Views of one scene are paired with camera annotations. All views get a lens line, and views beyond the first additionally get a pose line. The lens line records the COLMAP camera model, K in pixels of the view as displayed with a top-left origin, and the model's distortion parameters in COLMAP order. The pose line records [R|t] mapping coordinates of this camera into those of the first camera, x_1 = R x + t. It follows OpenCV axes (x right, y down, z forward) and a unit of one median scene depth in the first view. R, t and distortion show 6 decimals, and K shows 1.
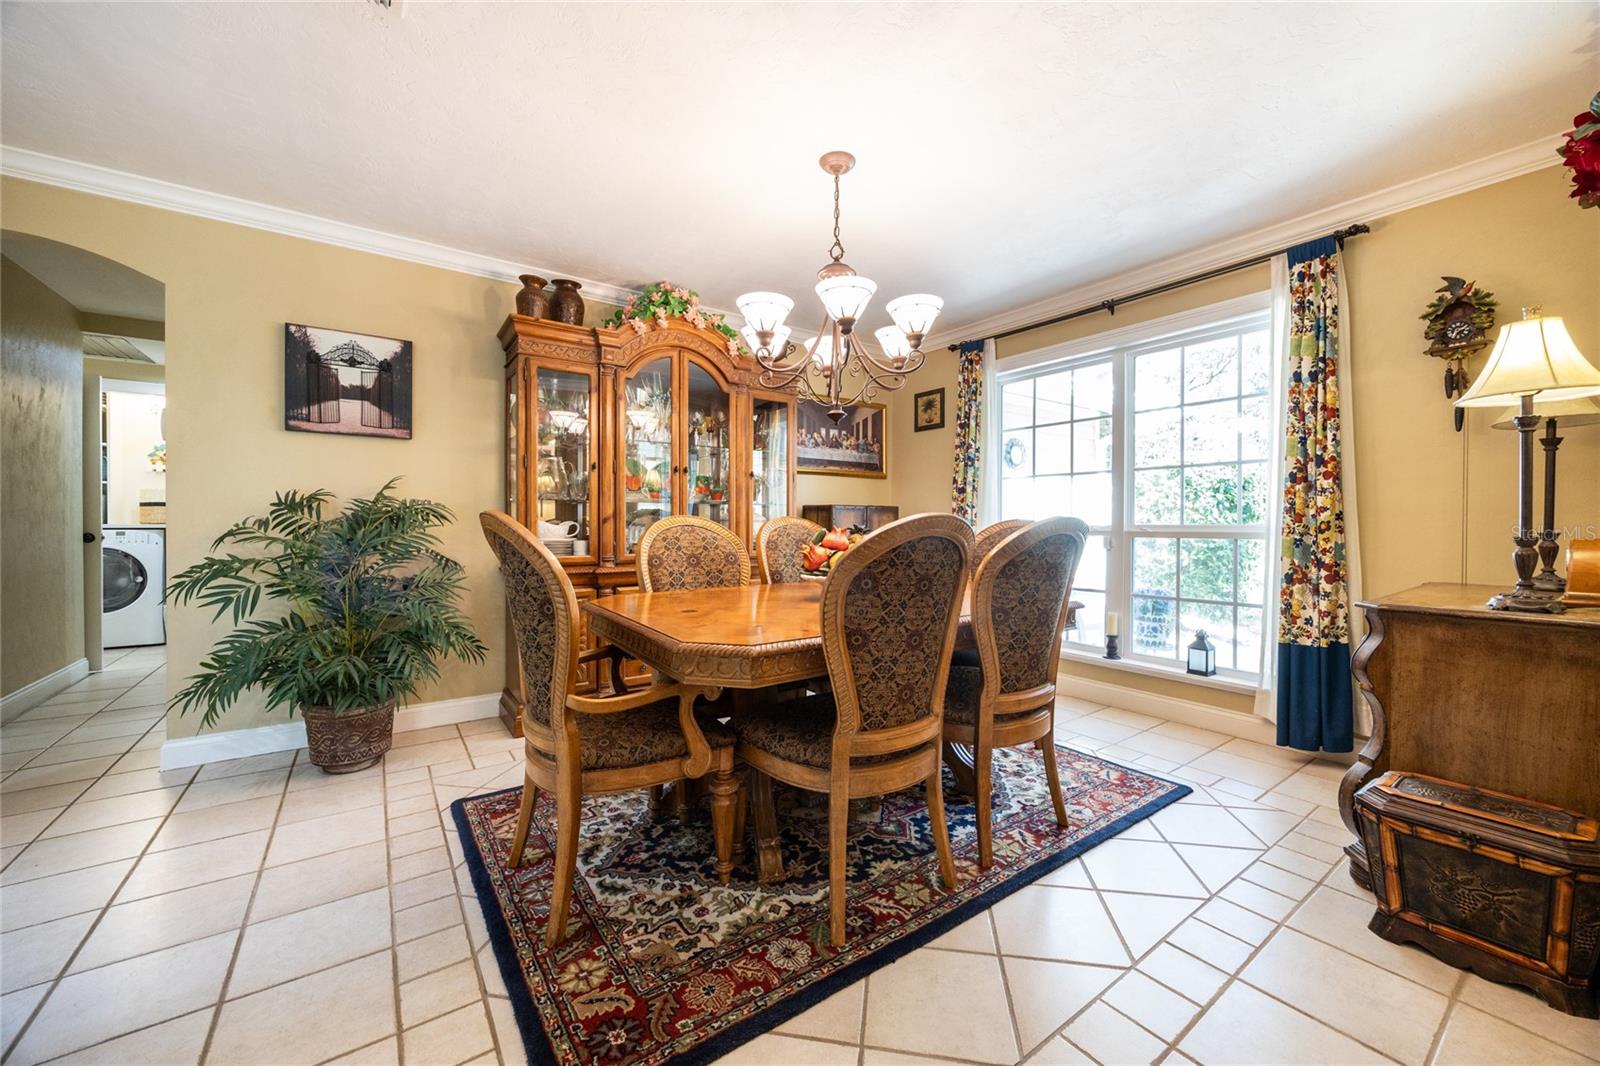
lens RADIAL K [[609.8, 0, 807.1], [0, 609.8, 525.9], [0, 0, 1]] dist [-0.002607, -0.000236]
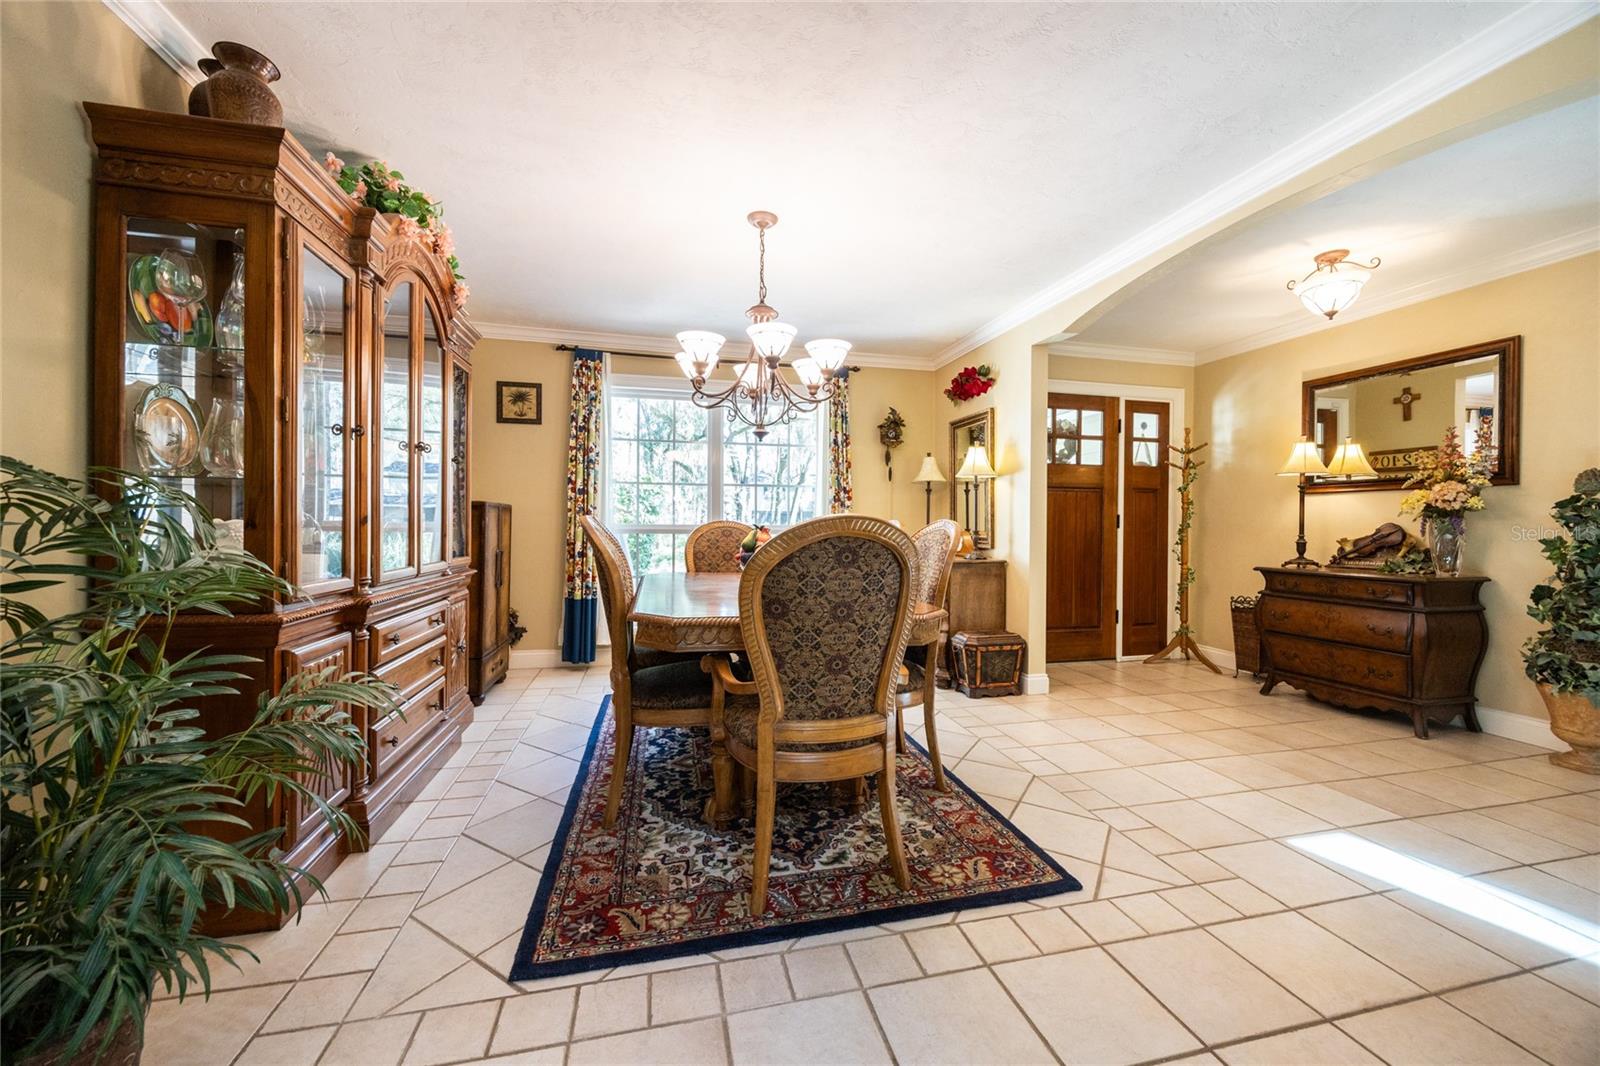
lens RADIAL K [[609.8, 0, 807.1], [0, 609.8, 525.9], [0, 0, 1]] dist [-0.002607, -0.000236]
pose [[0.374237, -0.002561, 0.927330, -0.894443], [-0.000410, 0.999996, 0.002928, -0.005509], [-0.927333, -0.001476, 0.374234, 0.421021]]
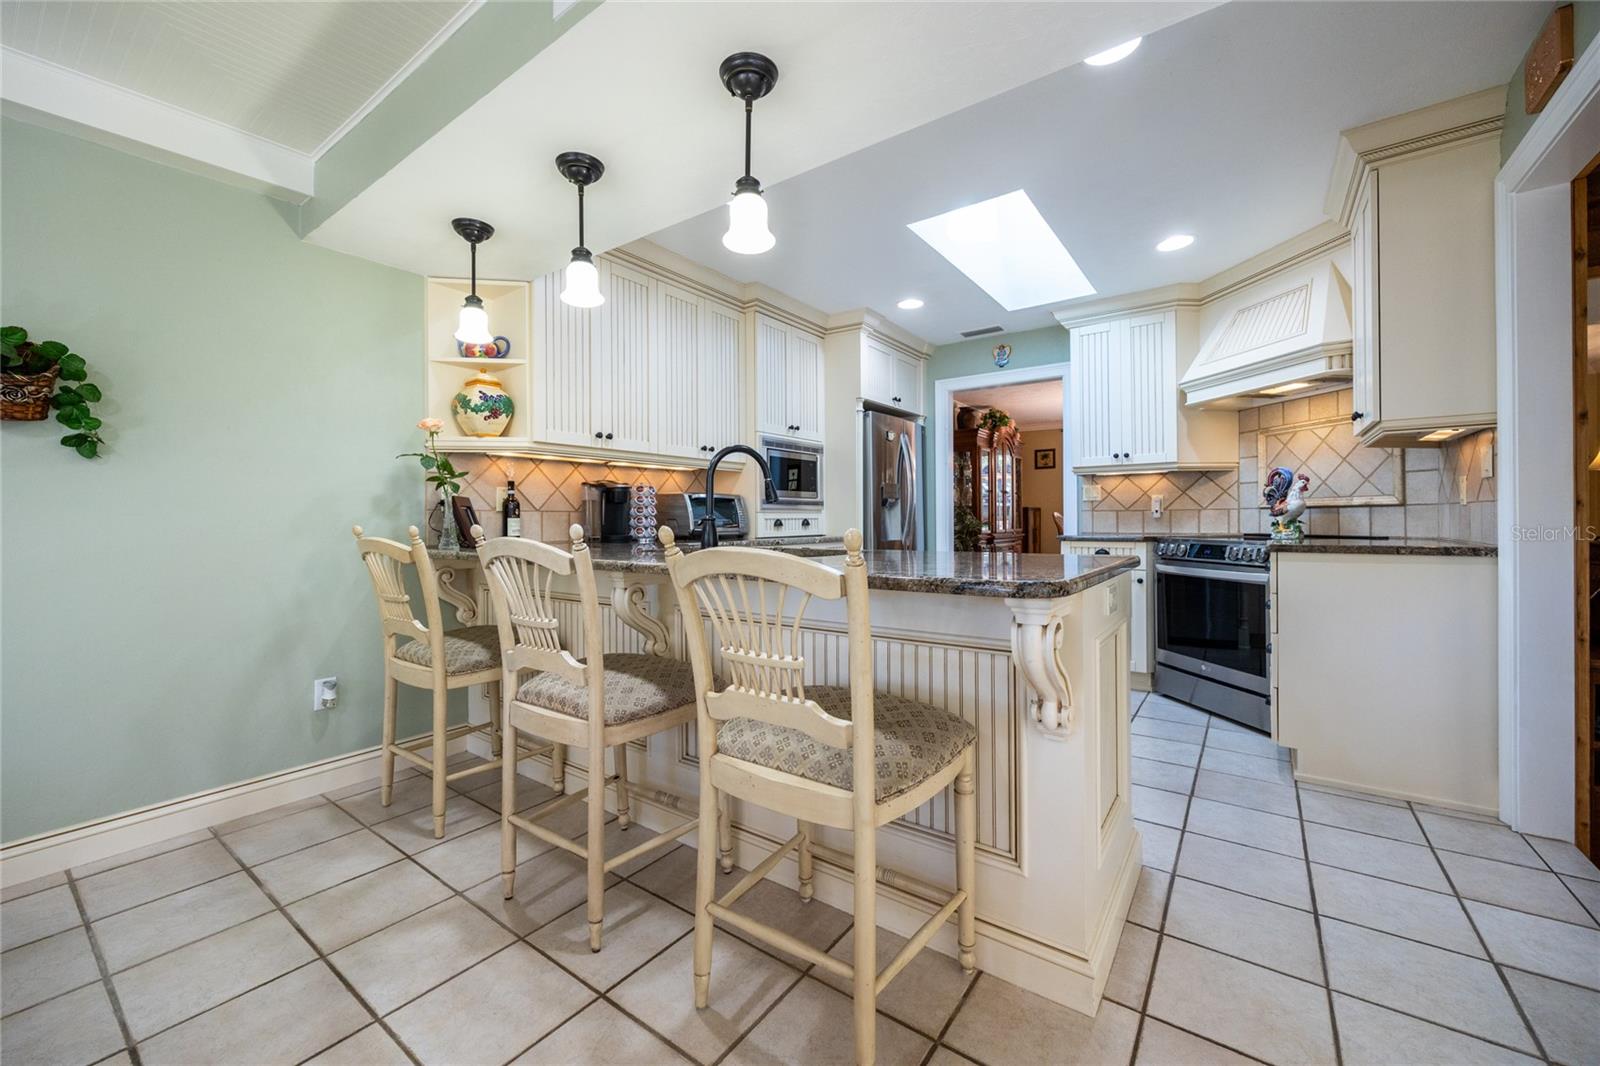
lens RADIAL K [[630.0, 0, 788.2], [0, 630.0, 525.6], [0, 0, 1]] dist [-0.000431, -0.000021]
pose [[0.953521, -0.011805, 0.301095, -2.157712], [0.010643, 0.999928, 0.005497, 0.013075], [-0.301138, -0.002037, 0.953578, -1.249289]]
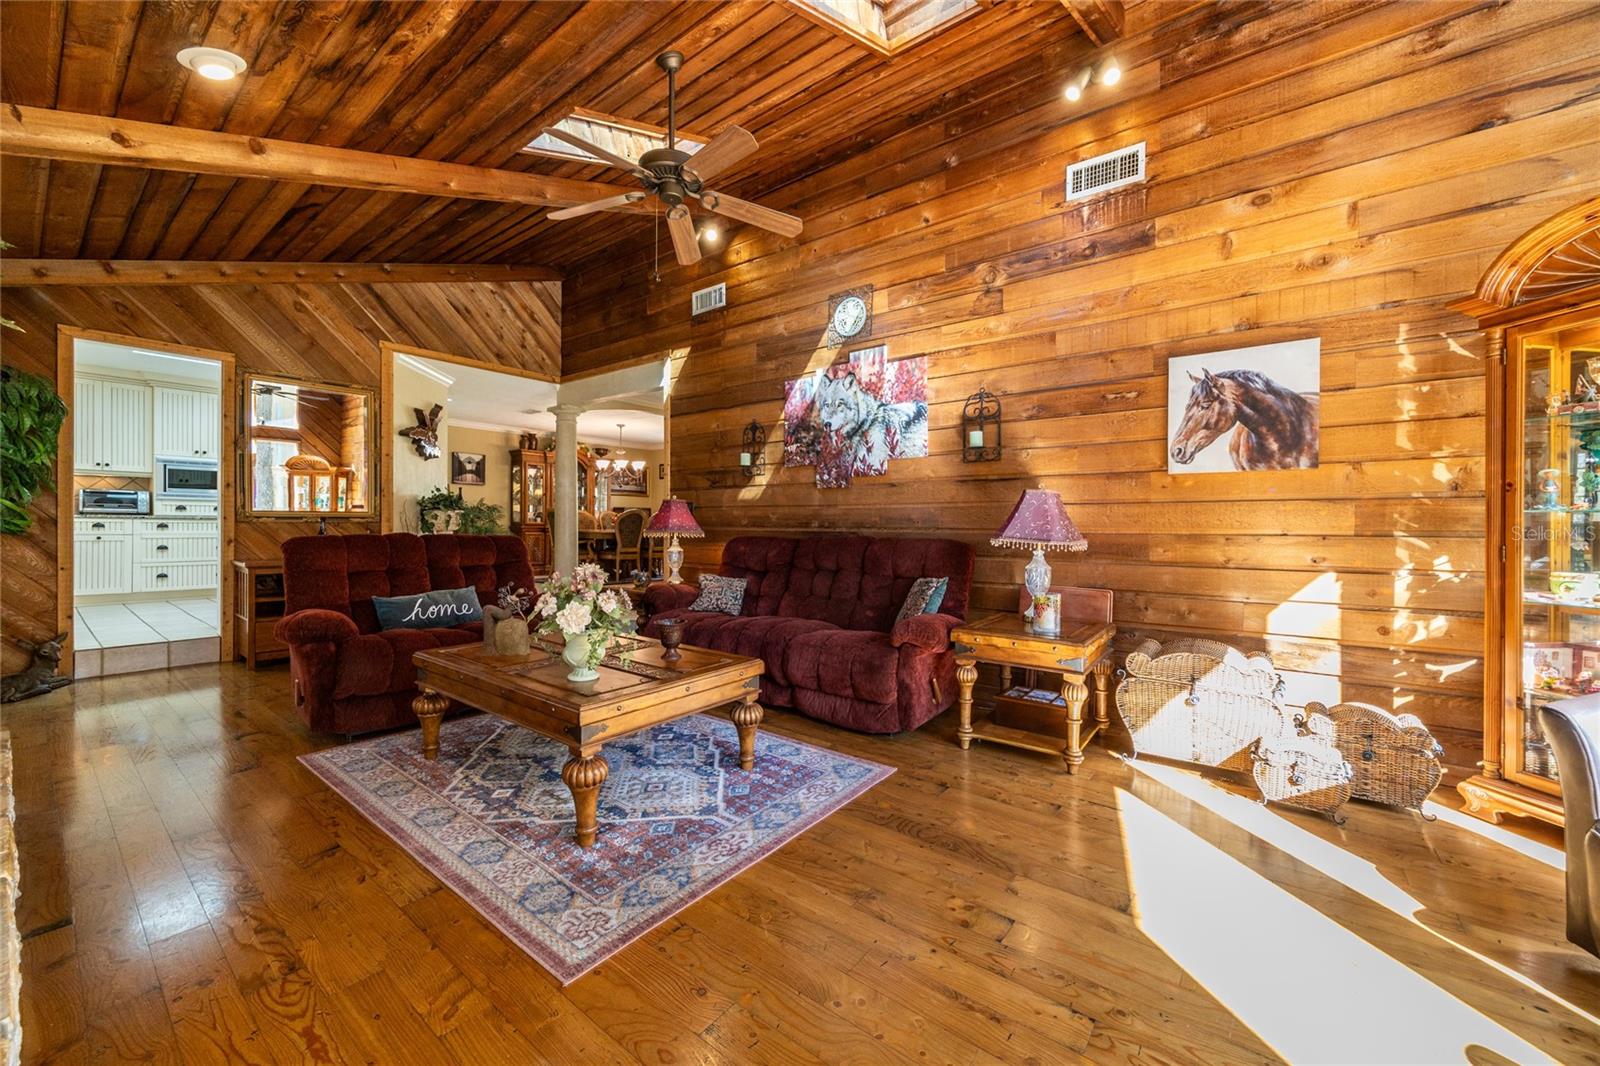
lens RADIAL K [[613.9, 0, 810.4], [0, 613.9, 531.7], [0, 0, 1]] dist [-0.001340, -0.000189]
pose [[0.957534, -0.000673, 0.288318, 0.074170], [-0.000351, 0.999994, 0.003503, 0.106217], [-0.288319, -0.003455, 0.957528, -3.009118]]
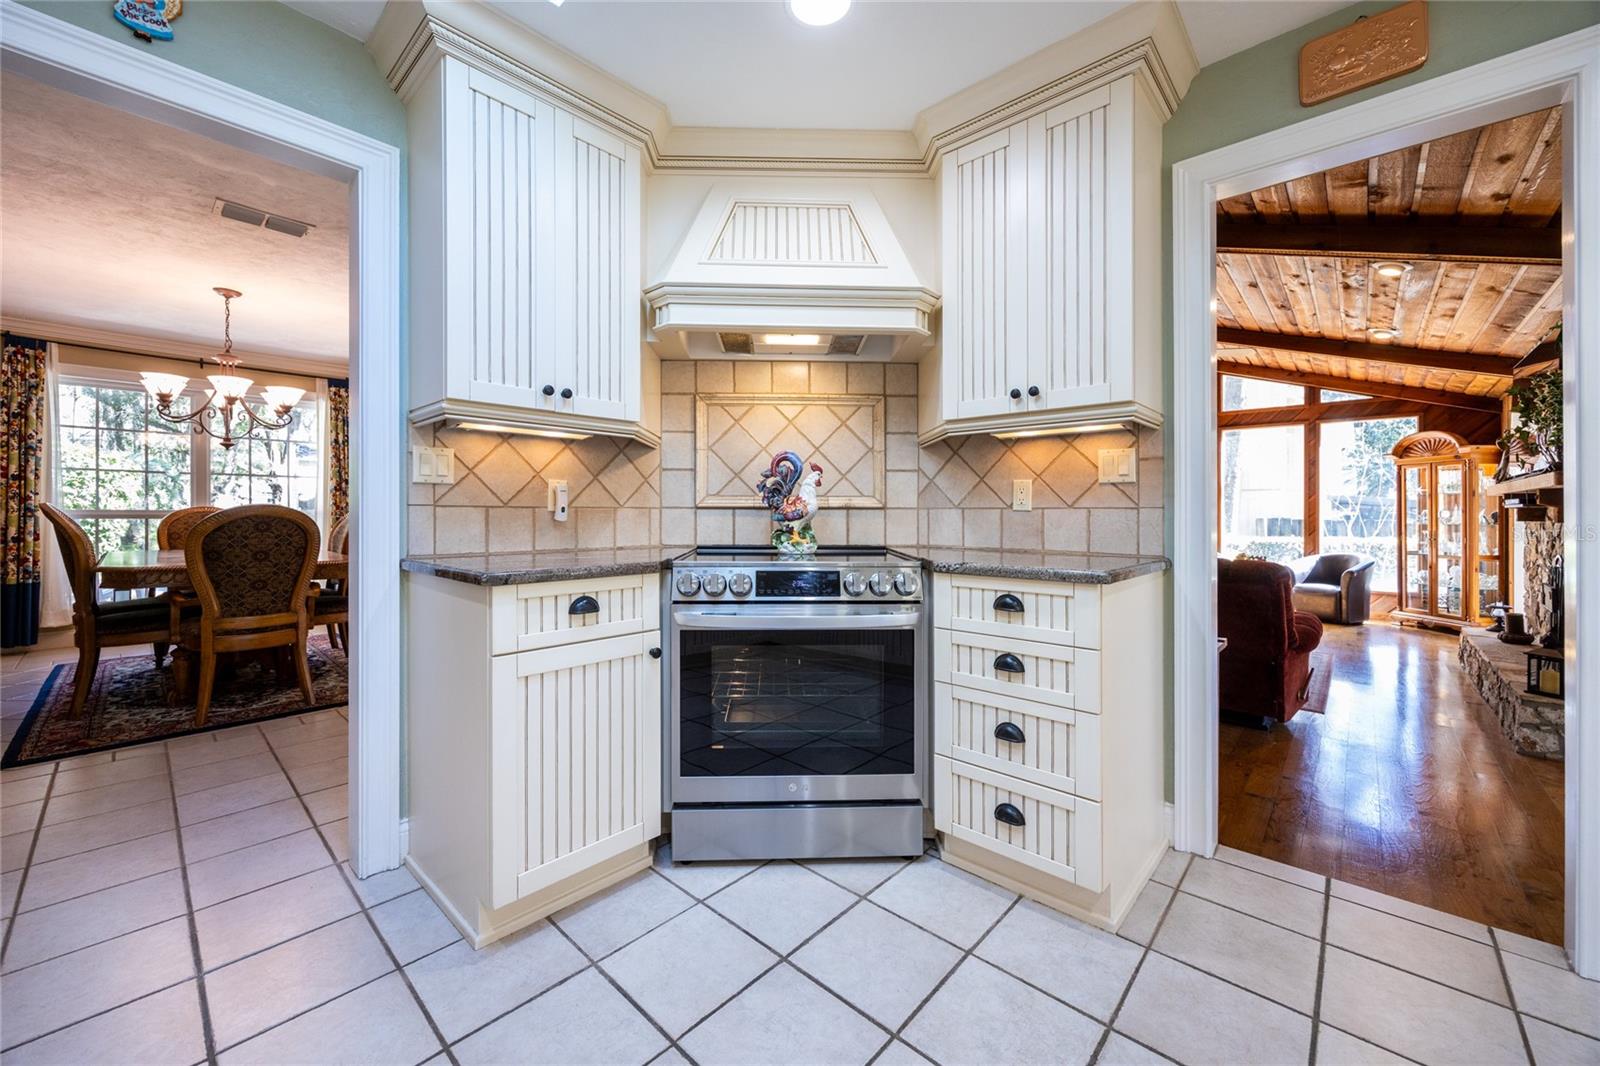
lens RADIAL K [[617.1, 0, 798.6], [0, 617.1, 513.9], [0, 0, 1]] dist [-0.000674, 0.000039]
pose [[-0.198391, -0.006133, 0.980104, -1.679678], [0.000042, 0.999980, 0.006266, -0.003654], [-0.980123, 0.001284, -0.198387, -0.164718]]
